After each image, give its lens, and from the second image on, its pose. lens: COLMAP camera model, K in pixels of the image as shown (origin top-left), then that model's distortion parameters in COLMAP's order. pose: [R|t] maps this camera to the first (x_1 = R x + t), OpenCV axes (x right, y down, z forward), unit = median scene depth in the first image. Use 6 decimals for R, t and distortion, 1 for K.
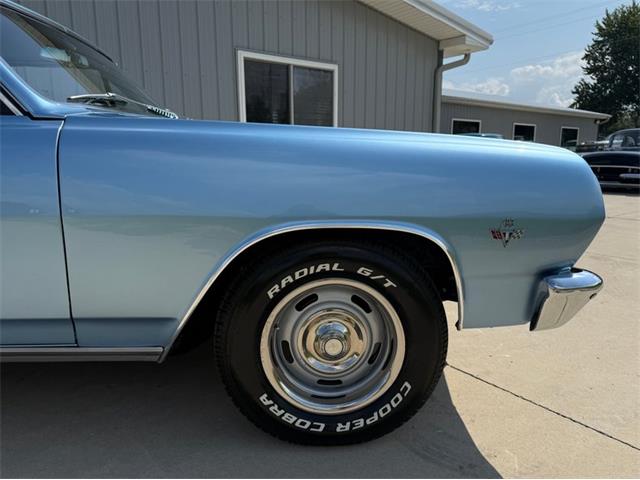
lens RADIAL K [[458.5, 0, 330.7], [0, 458.5, 244.0], [0, 0, 1]] dist [0.012862, -0.000803]
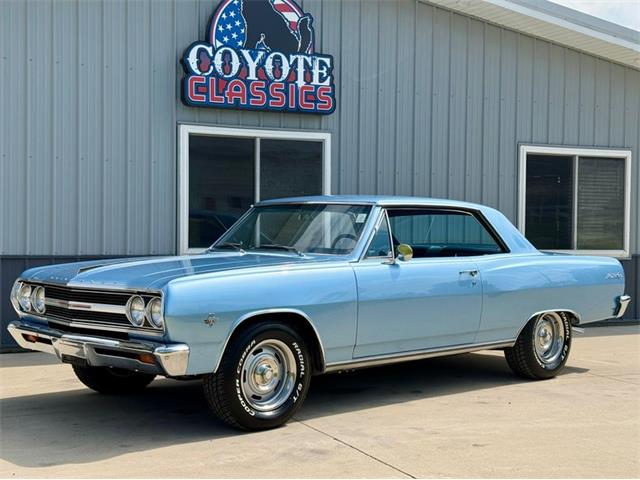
lens RADIAL K [[942.4, 0, 344.5], [0, 942.4, 235.4], [0, 0, 1]] dist [0.188614, 0.000000]
pose [[0.978582, 0.009832, -0.205622, -0.666468], [-0.048739, 0.981525, -0.185022, 0.502442], [0.200004, 0.191081, 0.960982, -3.626524]]
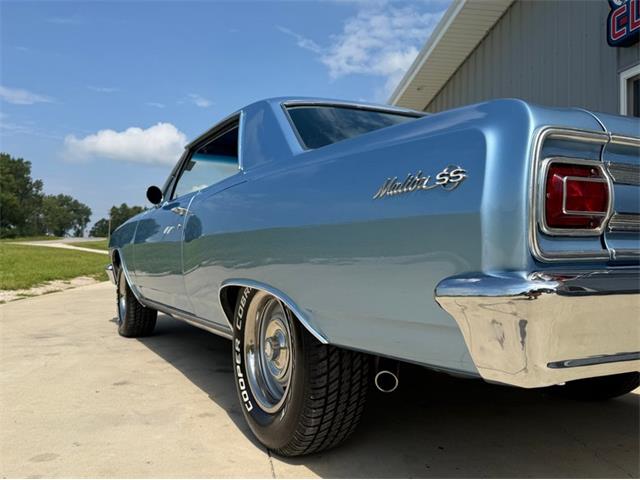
lens RADIAL K [[553.0, 0, 319.9], [0, 553.0, 241.5], [0, 0, 1]] dist [0.070091, -0.117138]
pose [[-0.480230, -0.030467, -0.876613, 0.525867], [-0.183067, 0.980869, 0.066198, -0.383637], [0.857826, 0.192269, -0.476620, 2.772821]]
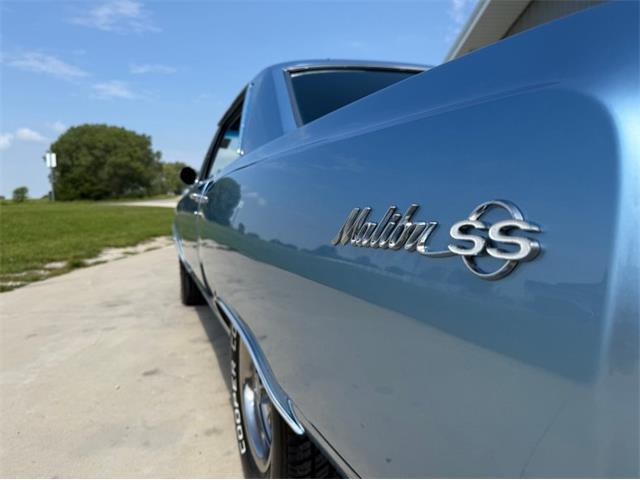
lens RADIAL K [[458.5, 0, 324.4], [0, 458.5, 243.9], [0, 0, 1]] dist [0.012862, -0.000803]
pose [[-0.592358, 0.072668, -0.802391, -0.007525], [-0.144713, 0.970131, 0.194692, -0.480154], [0.792572, 0.231443, -0.564148, 2.606664]]
